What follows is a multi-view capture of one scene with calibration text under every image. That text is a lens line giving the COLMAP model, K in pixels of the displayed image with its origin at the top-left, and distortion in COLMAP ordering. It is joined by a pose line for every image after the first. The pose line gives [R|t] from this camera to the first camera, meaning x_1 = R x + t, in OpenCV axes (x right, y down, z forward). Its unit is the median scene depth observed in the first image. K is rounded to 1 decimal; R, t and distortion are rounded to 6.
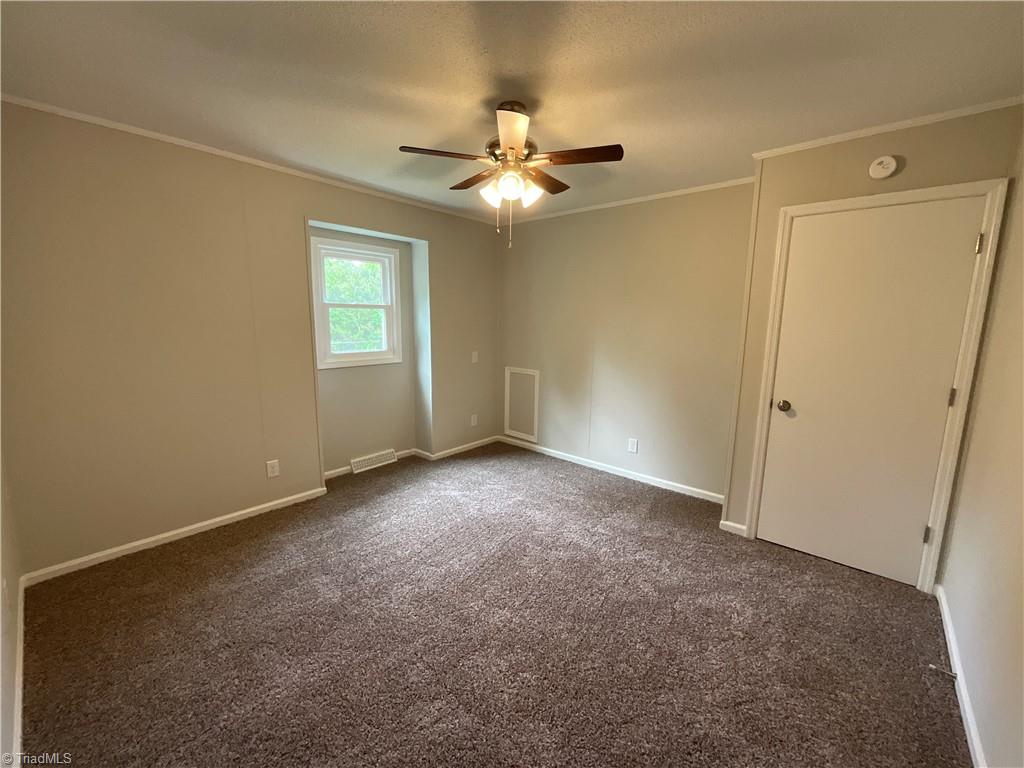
lens RADIAL K [[417.1, 0, 511.5], [0, 417.1, 382.5], [0, 0, 1]] dist [-0.001200, 0.000433]
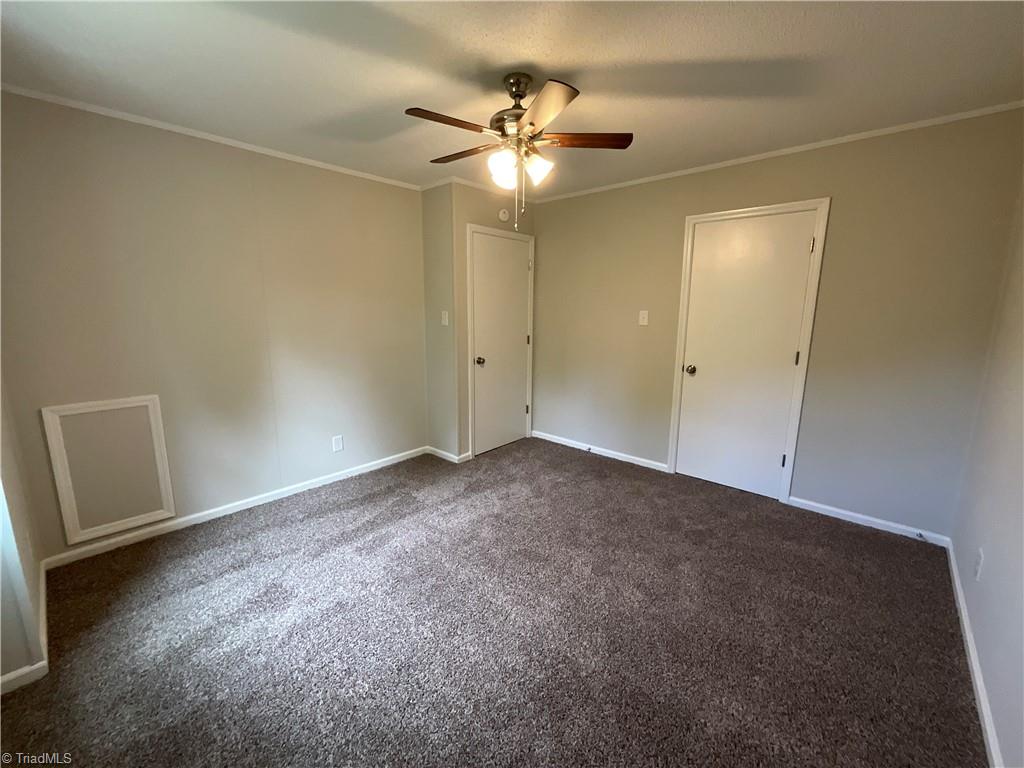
lens RADIAL K [[417.1, 0, 511.5], [0, 417.1, 382.5], [0, 0, 1]] dist [-0.001200, 0.000433]
pose [[0.019593, -0.199704, 0.979660, -0.598633], [0.149341, 0.969440, 0.194634, -0.103281], [-0.988592, 0.142490, 0.048819, 0.603026]]
